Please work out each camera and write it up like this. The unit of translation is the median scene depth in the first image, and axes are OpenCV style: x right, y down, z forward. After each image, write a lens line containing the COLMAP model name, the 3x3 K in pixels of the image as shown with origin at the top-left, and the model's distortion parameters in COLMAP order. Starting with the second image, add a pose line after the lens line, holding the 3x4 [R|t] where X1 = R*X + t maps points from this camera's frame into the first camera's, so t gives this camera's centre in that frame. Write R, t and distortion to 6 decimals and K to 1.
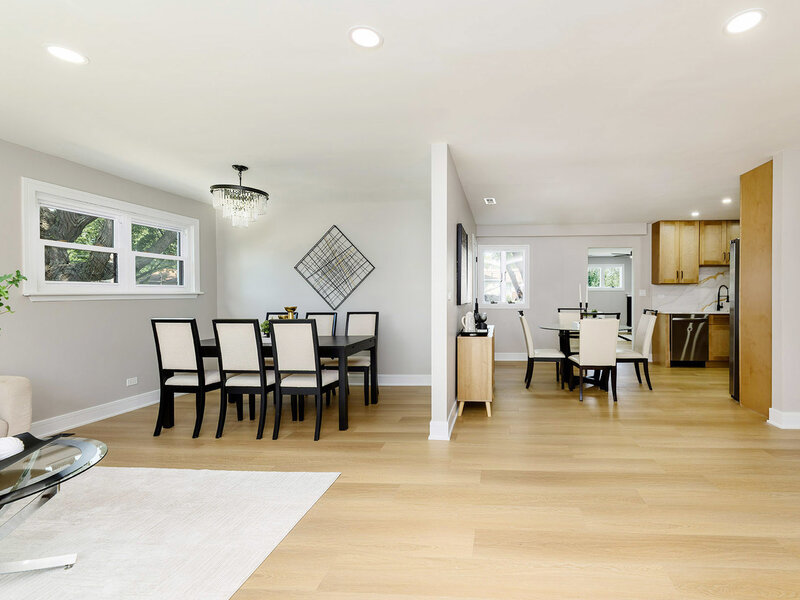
lens RADIAL K [[408.6, 0, 401.0], [0, 408.6, 299.2], [0, 0, 1]] dist [-0.003073, -0.001405]
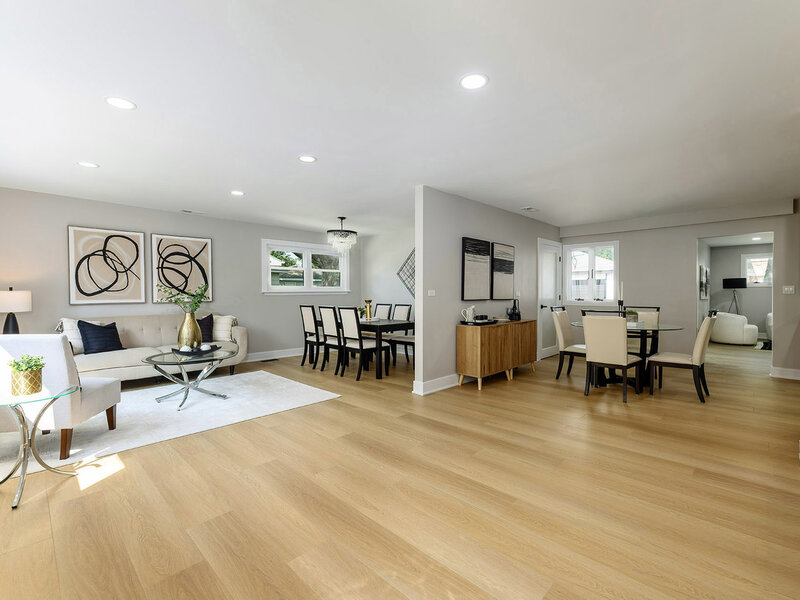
lens RADIAL K [[382.4, 0, 407.4], [0, 382.4, 297.4], [0, 0, 1]] dist [0.001702, 0.001374]
pose [[0.754290, 0.008026, -0.656493, 0.866942], [-0.005821, 0.999968, 0.005538, -0.000923], [0.656516, -0.000356, 0.754312, -0.029217]]
